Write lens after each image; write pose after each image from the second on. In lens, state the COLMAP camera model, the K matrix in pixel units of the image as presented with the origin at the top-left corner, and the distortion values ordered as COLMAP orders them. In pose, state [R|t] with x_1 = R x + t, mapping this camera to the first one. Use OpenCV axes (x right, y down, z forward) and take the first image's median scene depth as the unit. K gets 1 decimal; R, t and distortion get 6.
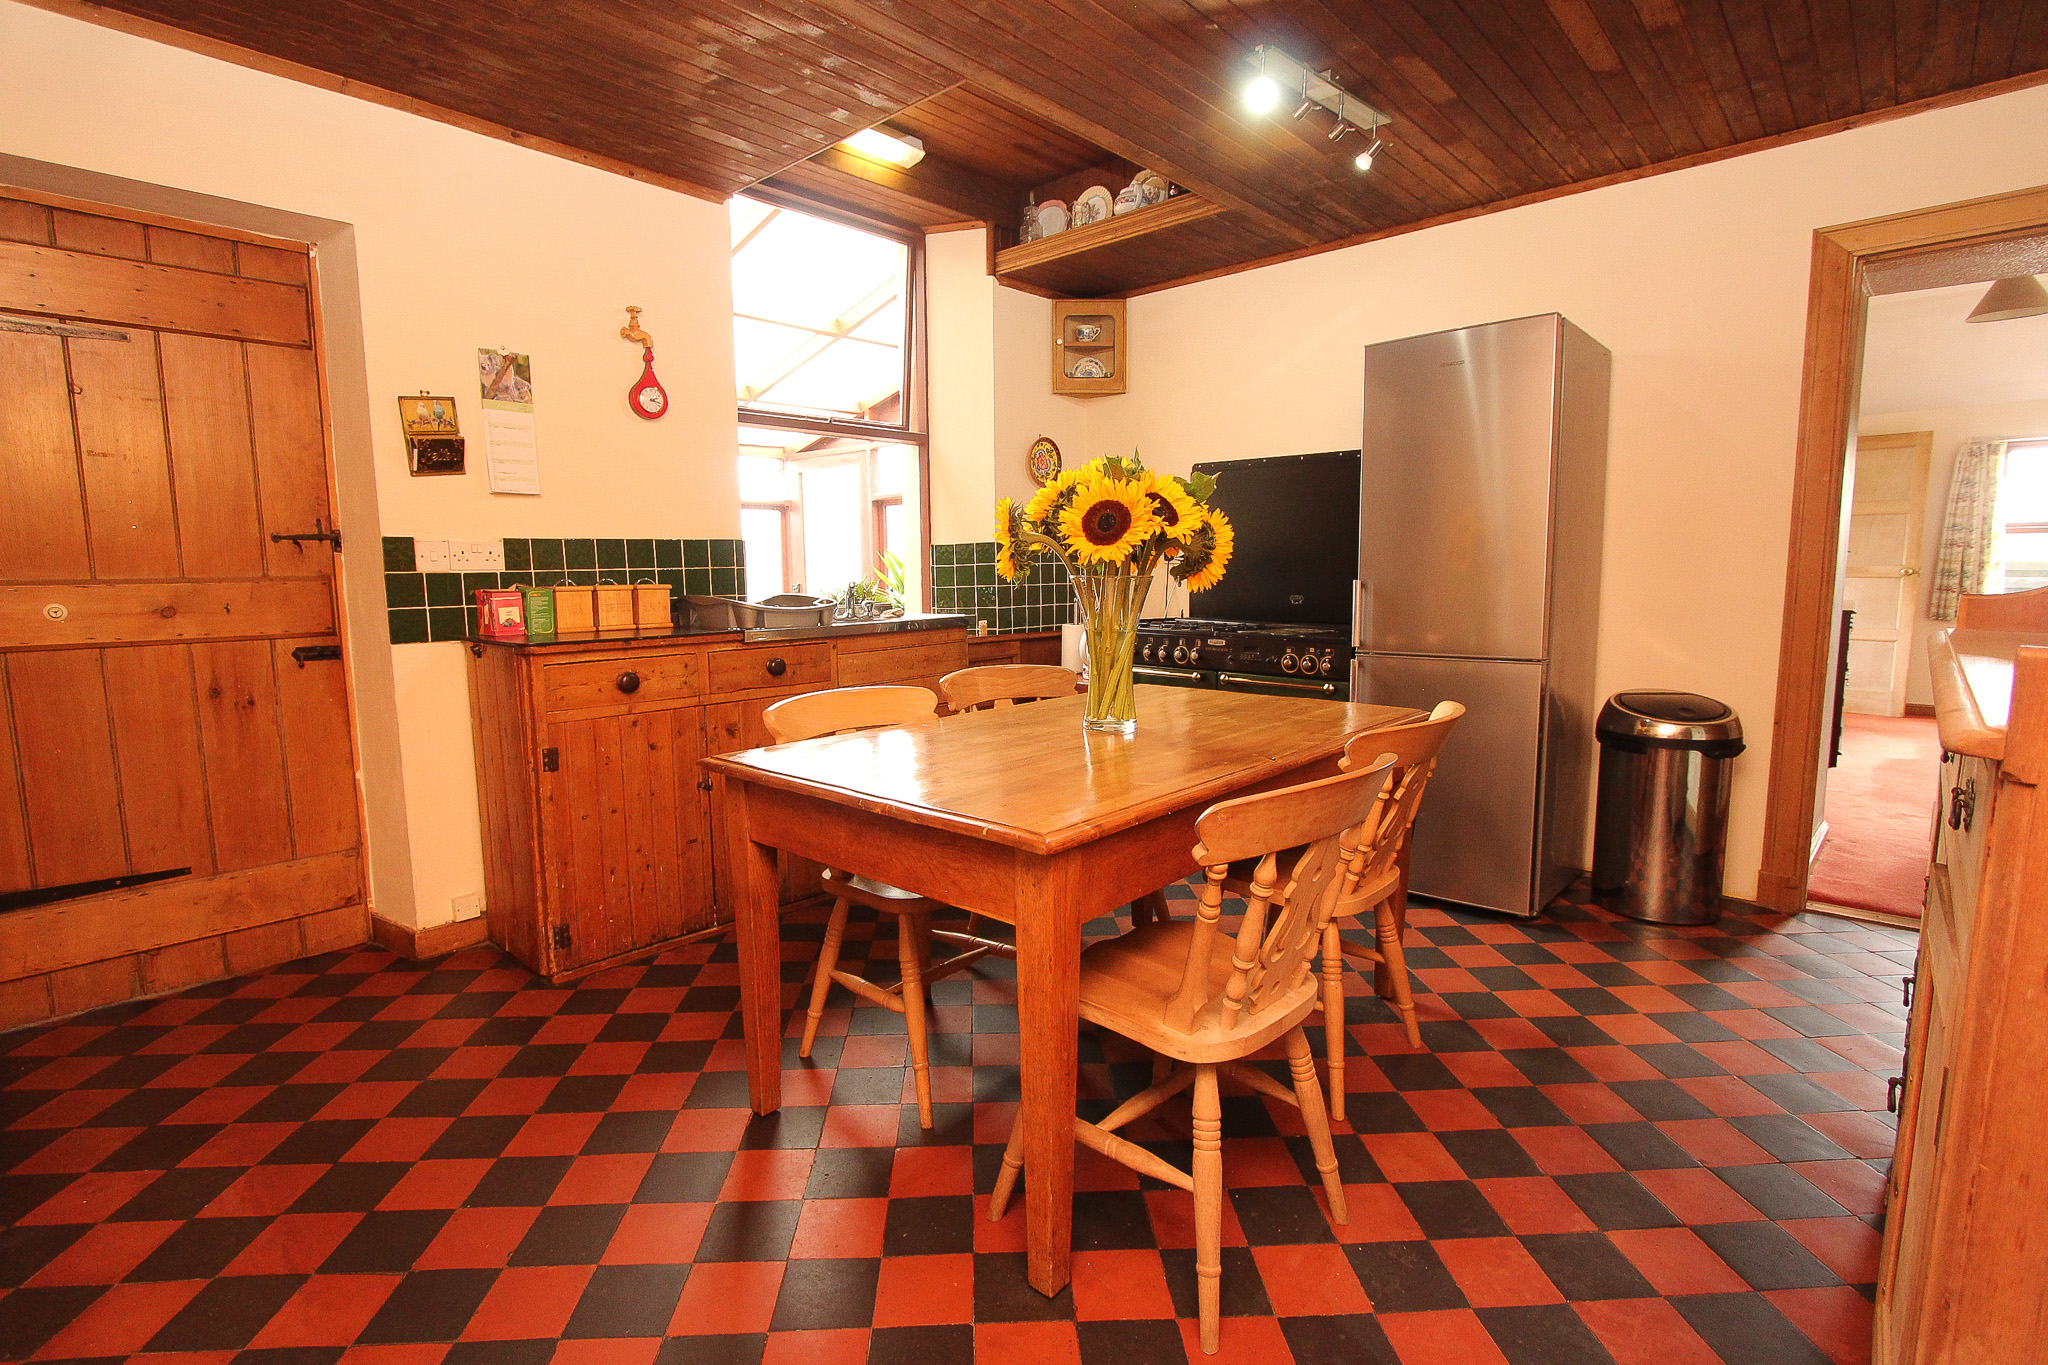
lens RADIAL K [[943.1, 0, 1022.4], [0, 943.1, 680.0], [0, 0, 1]] dist [-0.003934, 0.001845]
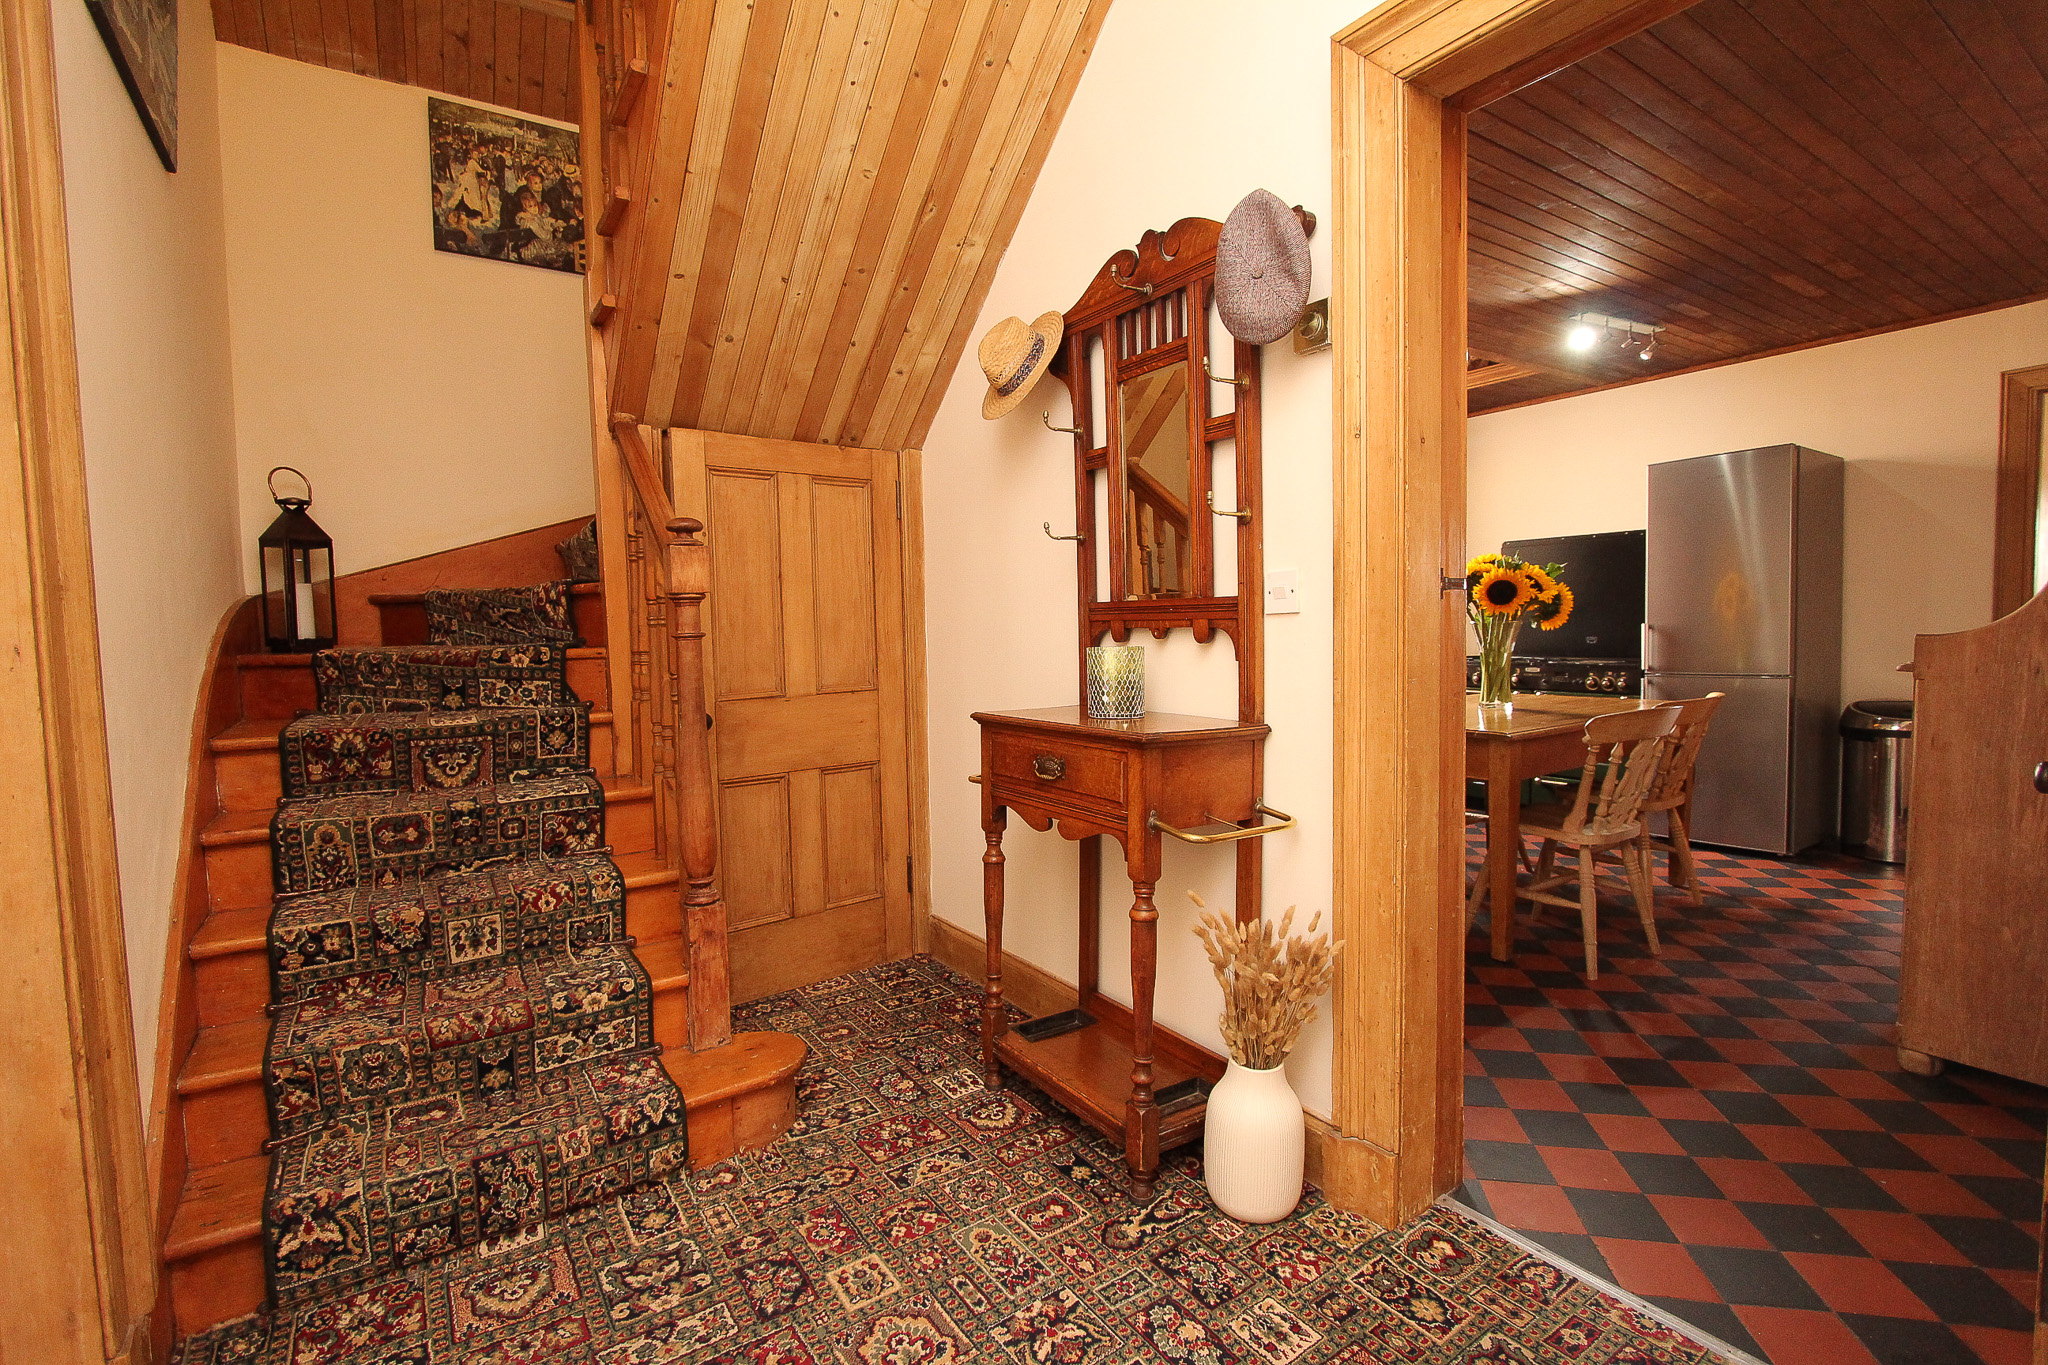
lens RADIAL K [[943.1, 0, 1027.2], [0, 943.1, 681.2], [0, 0, 1]] dist [-0.003934, 0.001845]
pose [[0.975477, -0.004744, -0.220051, -0.362780], [-0.008288, 0.998267, -0.058261, 0.107384], [0.219946, 0.058656, 0.973747, -0.874351]]
